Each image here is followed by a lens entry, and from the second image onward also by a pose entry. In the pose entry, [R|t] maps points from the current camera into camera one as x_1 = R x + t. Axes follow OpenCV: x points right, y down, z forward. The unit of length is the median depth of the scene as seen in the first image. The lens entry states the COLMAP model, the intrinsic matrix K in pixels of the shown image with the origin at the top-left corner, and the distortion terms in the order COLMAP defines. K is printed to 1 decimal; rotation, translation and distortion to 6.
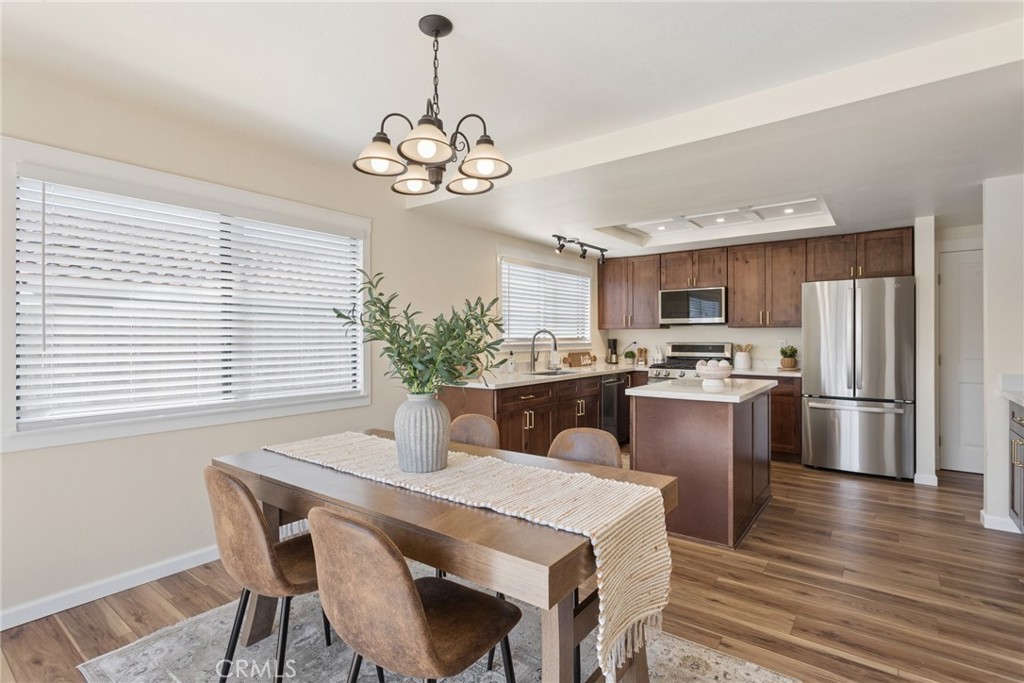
lens RADIAL K [[494.5, 0, 513.2], [0, 494.5, 337.5], [0, 0, 1]] dist [-0.009177, 0.006351]
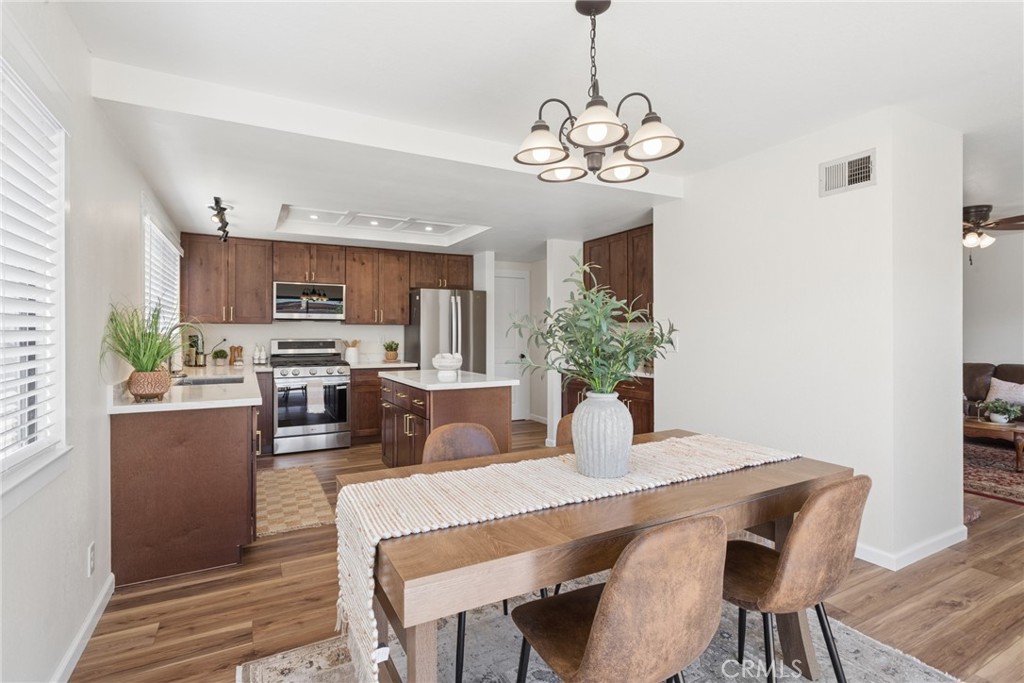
lens RADIAL K [[494.5, 0, 509.3], [0, 494.5, 331.3], [0, 0, 1]] dist [-0.009177, 0.006351]
pose [[0.419730, 0.005695, 0.907631, -0.391715], [-0.000687, 0.999982, -0.005957, 0.001093], [-0.907649, 0.001877, 0.419727, 0.271340]]
